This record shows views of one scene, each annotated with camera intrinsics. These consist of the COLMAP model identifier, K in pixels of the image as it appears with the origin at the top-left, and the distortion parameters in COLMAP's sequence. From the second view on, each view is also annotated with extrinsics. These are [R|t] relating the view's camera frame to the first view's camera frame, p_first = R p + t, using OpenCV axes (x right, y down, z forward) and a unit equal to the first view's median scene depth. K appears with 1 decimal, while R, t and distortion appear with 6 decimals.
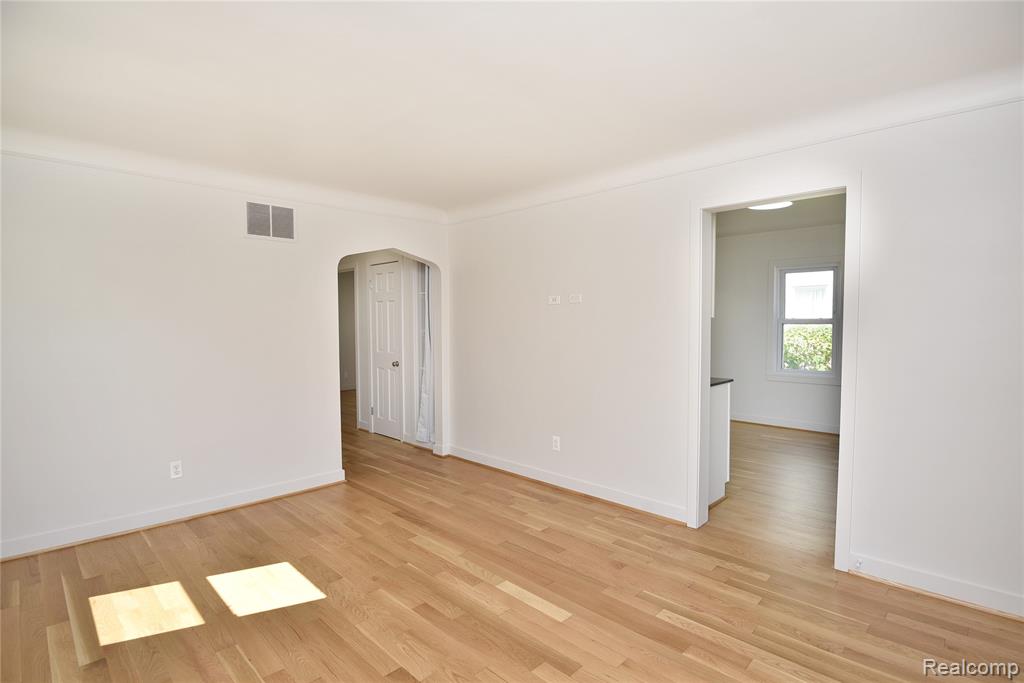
lens RADIAL K [[500.4, 0, 490.0], [0, 500.4, 347.3], [0, 0, 1]] dist [-0.029206, -0.000915]
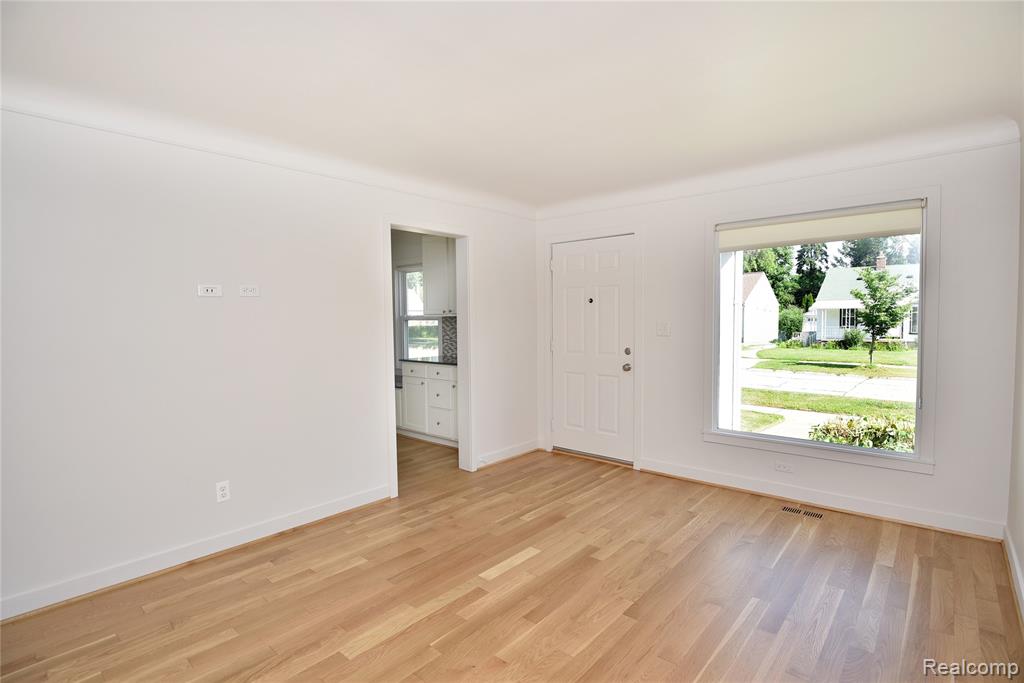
lens RADIAL K [[489.8, 0, 558.1], [0, 489.8, 342.3], [0, 0, 1]] dist [-0.024479, -0.000518]
pose [[-0.127748, -0.046143, 0.990733, -0.751625], [0.062632, 0.996548, 0.054490, -0.033761], [-0.989827, 0.069012, -0.124417, 0.745258]]
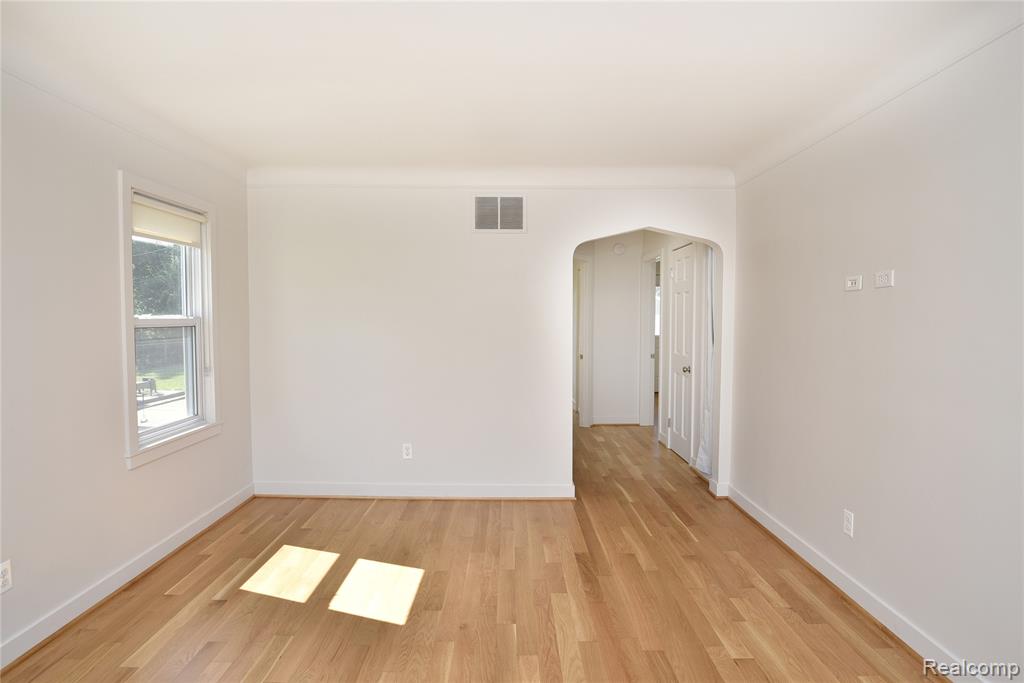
lens RADIAL K [[513.3, 0, 512.0], [0, 513.3, 341.5], [0, 0, 1]] dist [-0.023519, -0.000855]
pose [[0.713470, 0.036720, -0.699723, 0.326046], [-0.038651, 0.999168, 0.013024, -0.020842], [0.699619, 0.017753, 0.714295, 0.352187]]
